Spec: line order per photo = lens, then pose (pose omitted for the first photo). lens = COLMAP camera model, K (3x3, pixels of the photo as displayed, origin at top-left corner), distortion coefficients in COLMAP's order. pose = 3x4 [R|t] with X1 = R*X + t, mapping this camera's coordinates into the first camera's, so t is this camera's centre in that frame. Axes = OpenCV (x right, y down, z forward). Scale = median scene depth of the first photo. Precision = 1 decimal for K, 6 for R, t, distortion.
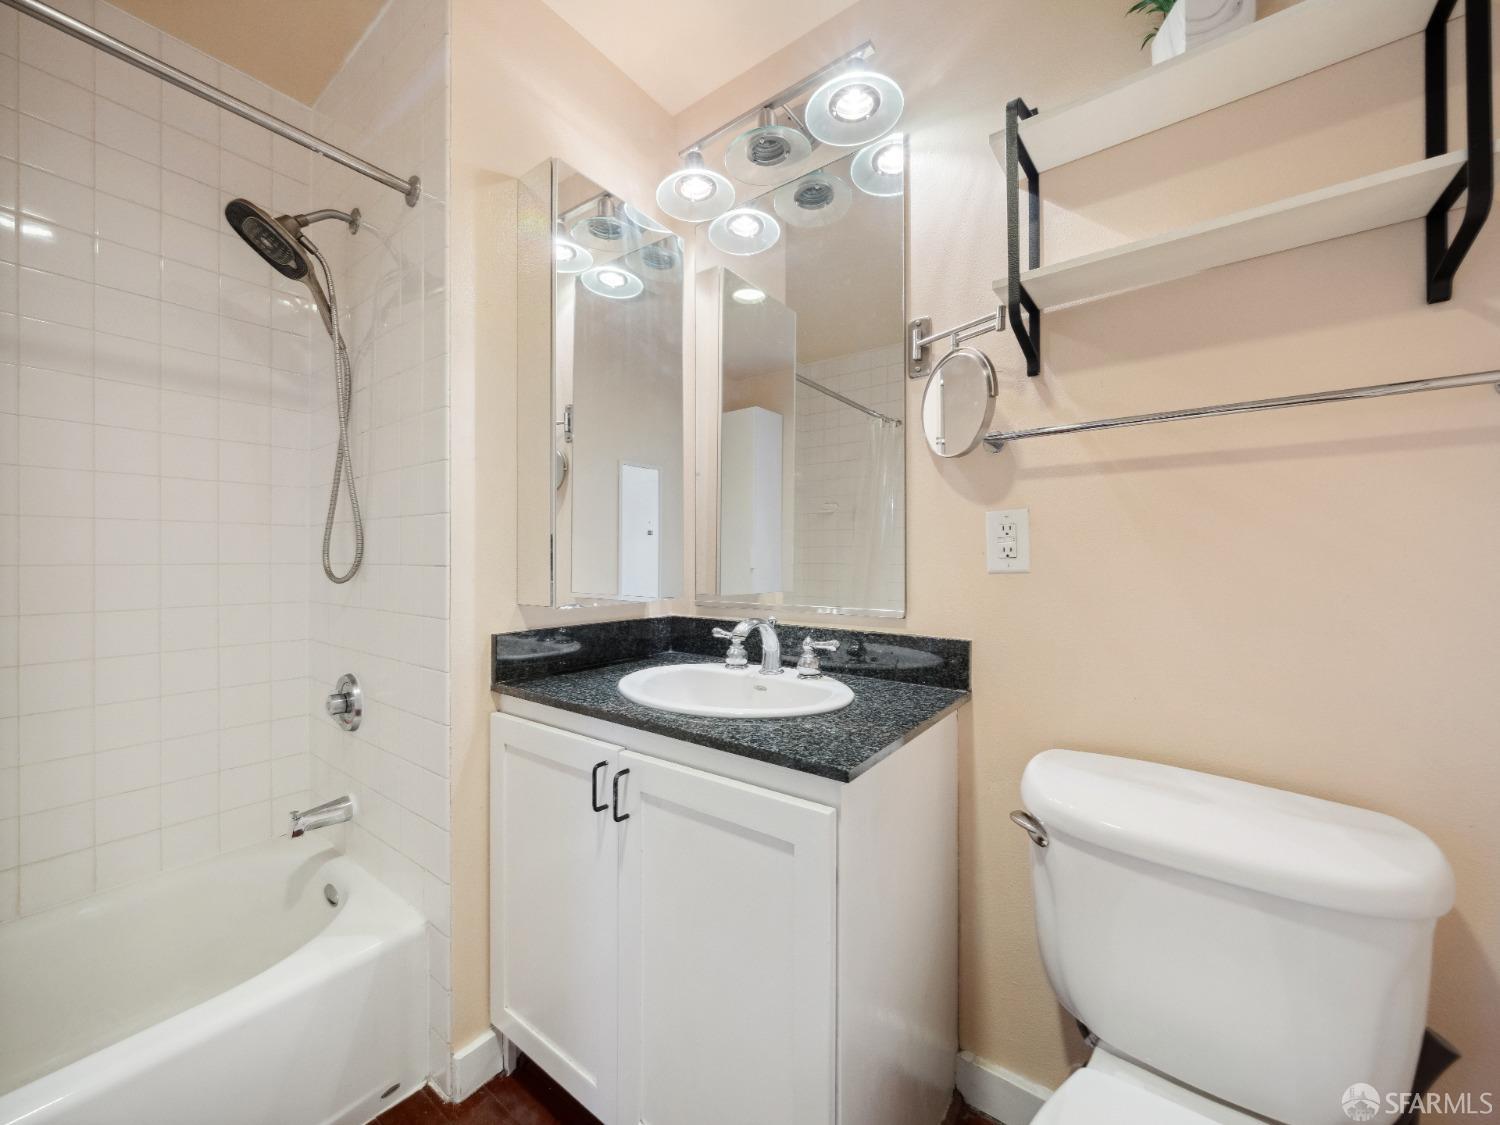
lens RADIAL K [[581.1, 0, 750.0], [0, 581.1, 562.5], [0, 0, 1]] dist [-0.001240, -0.000054]
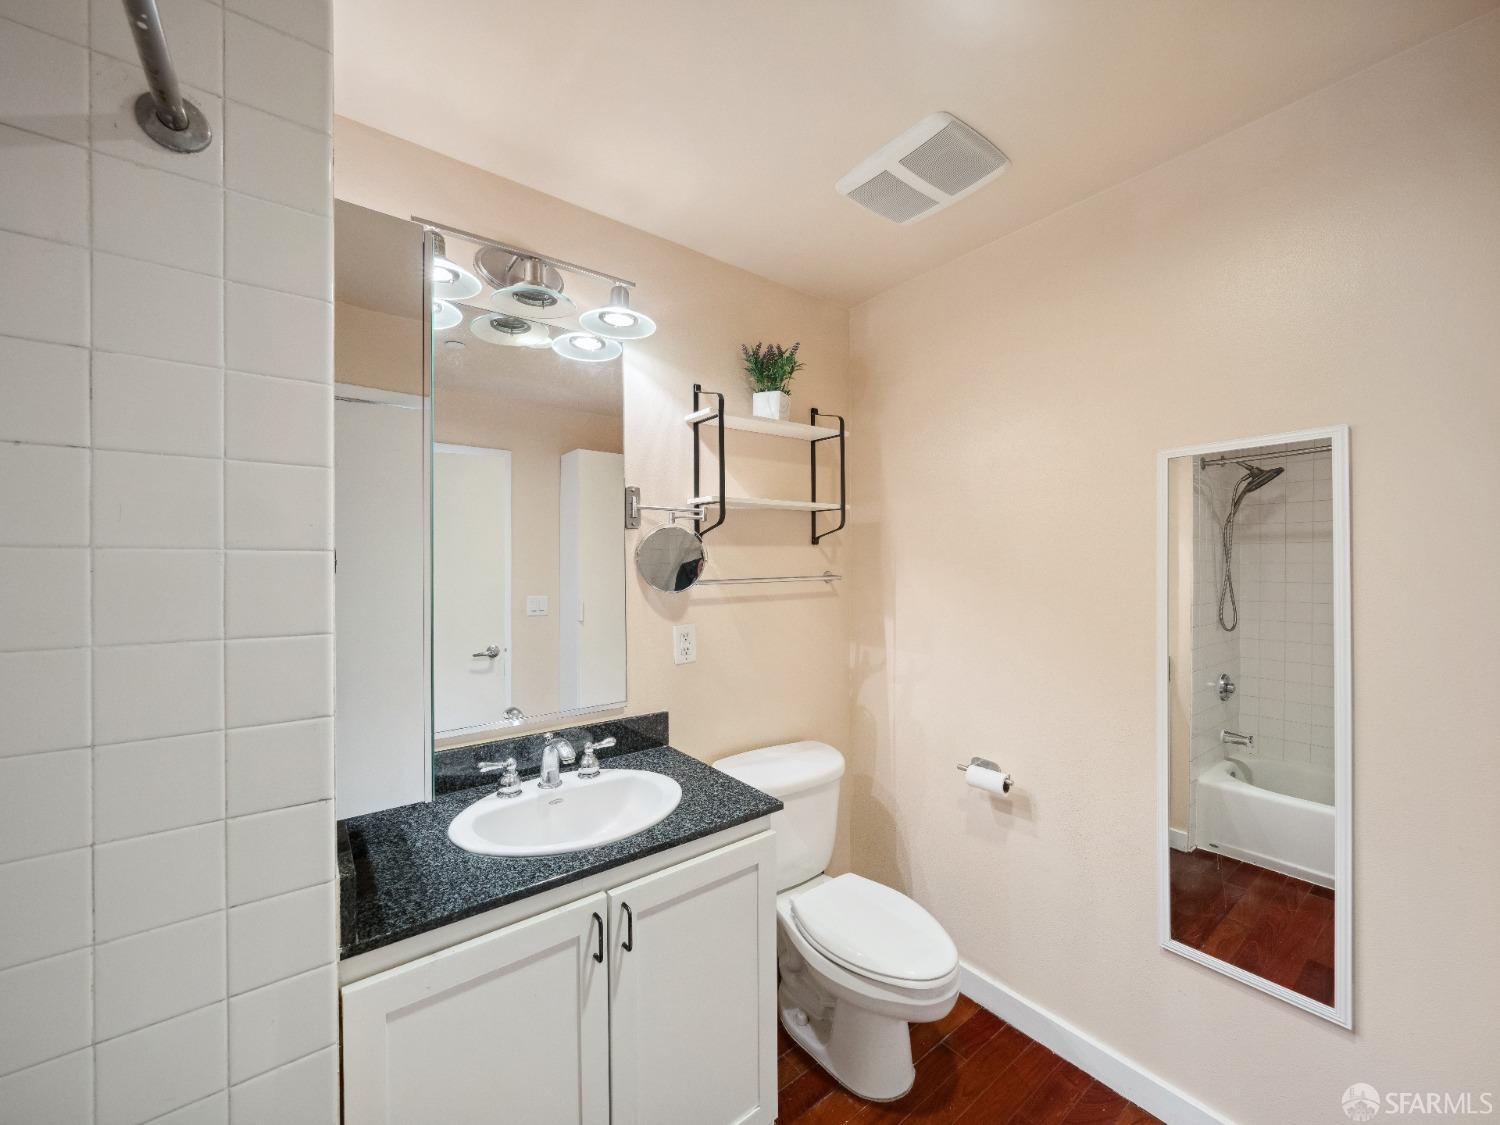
lens RADIAL K [[581.1, 0, 750.0], [0, 581.1, 562.5], [0, 0, 1]] dist [-0.001240, -0.000054]
pose [[0.265204, 0.004861, 0.964180, -0.844435], [0.015632, 0.999834, -0.009340, -0.194973], [-0.964066, 0.017549, 0.265084, 0.321129]]
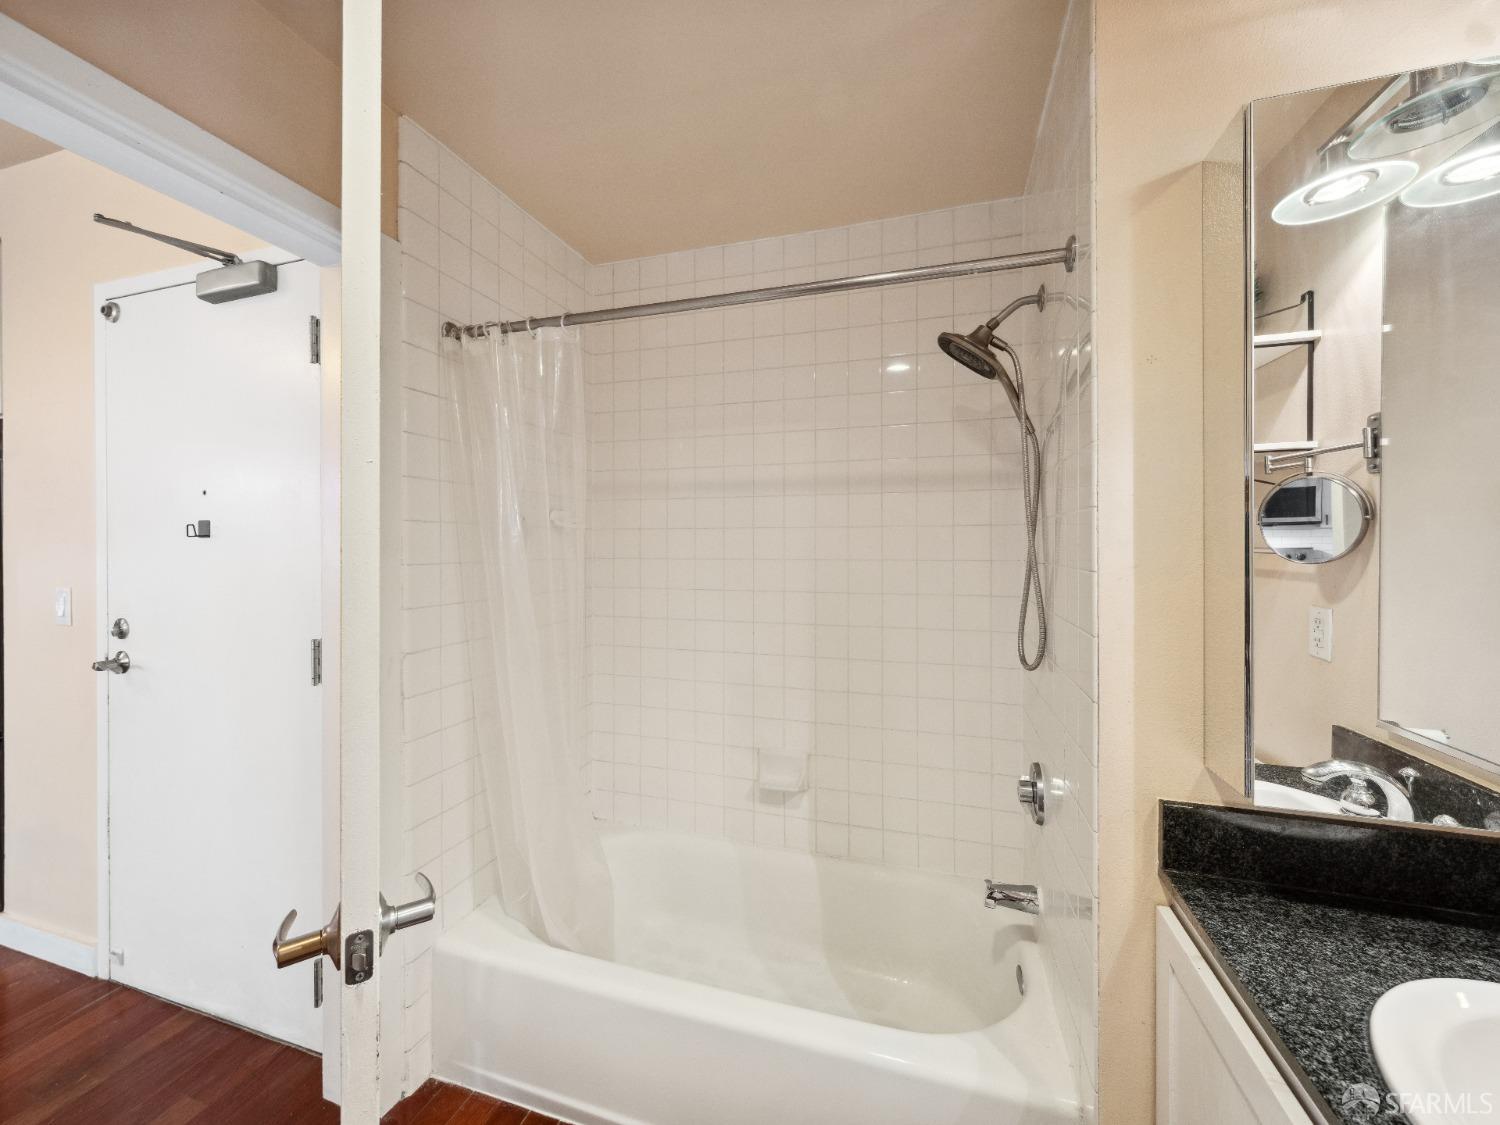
lens RADIAL K [[581.6, 0, 743.5], [0, 581.6, 556.8], [0, 0, 1]] dist [-0.000221, 0.000164]
pose [[0.339709, -0.000800, -0.940530, 0.064432], [-0.004113, 0.999989, -0.002336, -0.162566], [0.940522, 0.004662, 0.339702, 0.218463]]
